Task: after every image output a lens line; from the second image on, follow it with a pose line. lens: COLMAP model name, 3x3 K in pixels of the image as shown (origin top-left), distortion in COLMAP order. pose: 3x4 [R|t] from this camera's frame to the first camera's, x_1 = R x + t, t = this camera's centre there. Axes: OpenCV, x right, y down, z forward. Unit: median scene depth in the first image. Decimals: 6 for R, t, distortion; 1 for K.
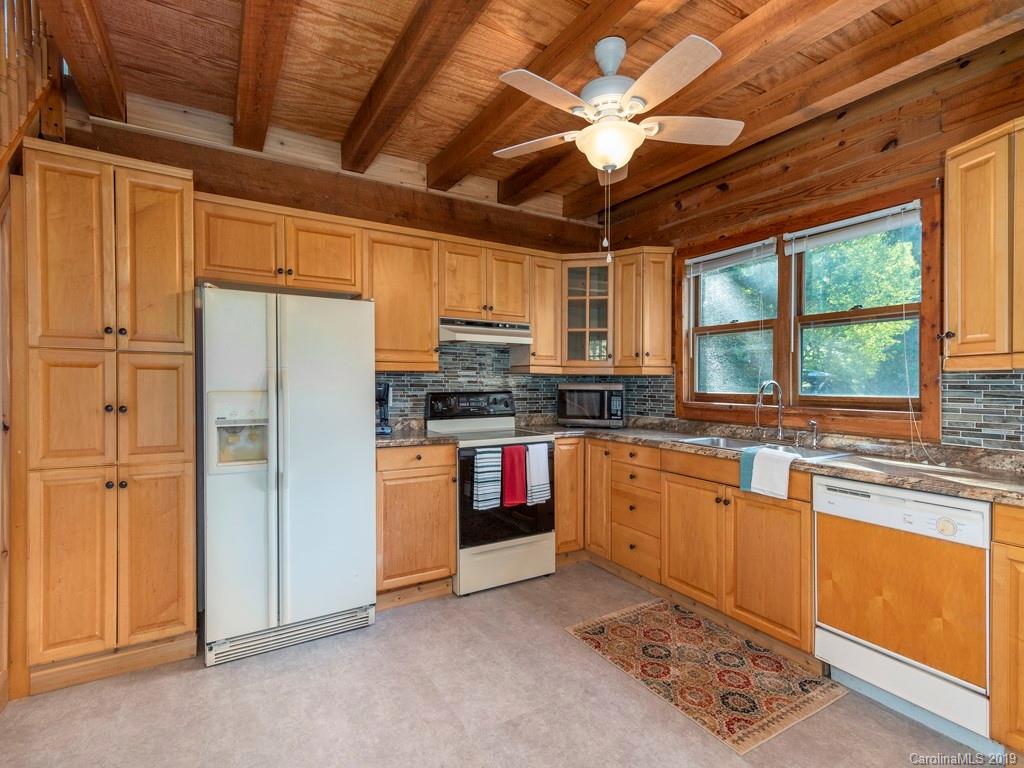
lens RADIAL K [[498.9, 0, 509.9], [0, 498.9, 382.9], [0, 0, 1]] dist [0.000295, 0.000446]
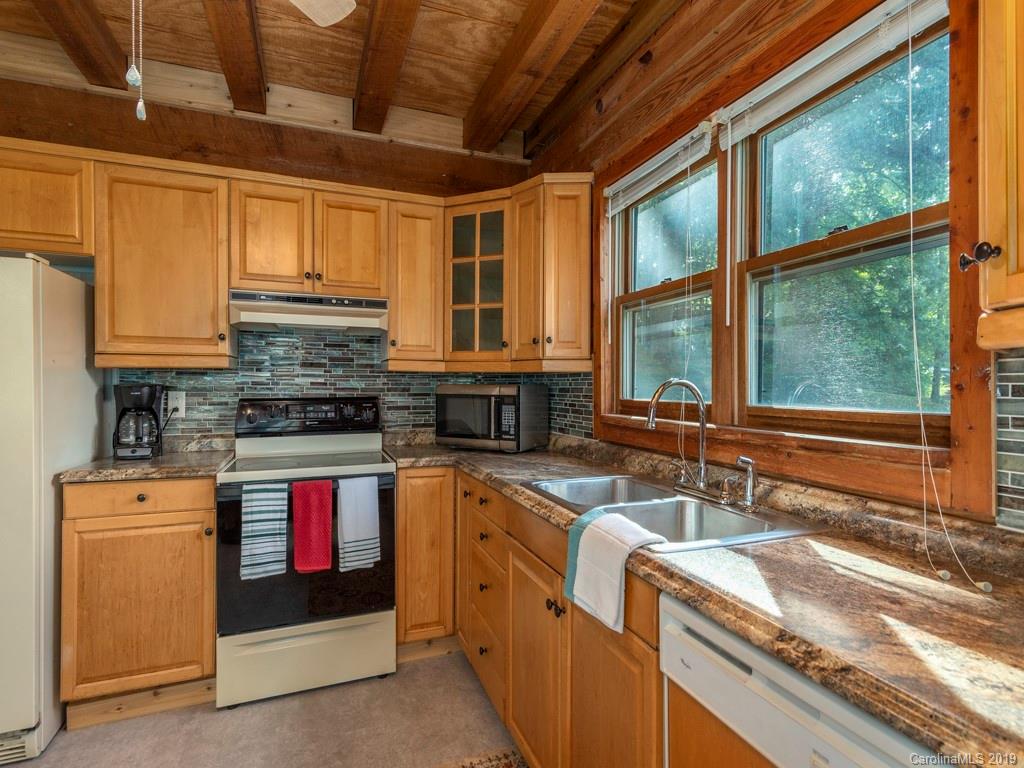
lens RADIAL K [[529.2, 0, 517.6], [0, 529.2, 385.4], [0, 0, 1]] dist [0.001840, 0.000331]
pose [[0.987349, -0.002443, -0.158545, 0.362985], [0.002137, 0.999996, -0.002102, 0.002799], [0.158549, 0.001737, 0.987350, 0.335453]]
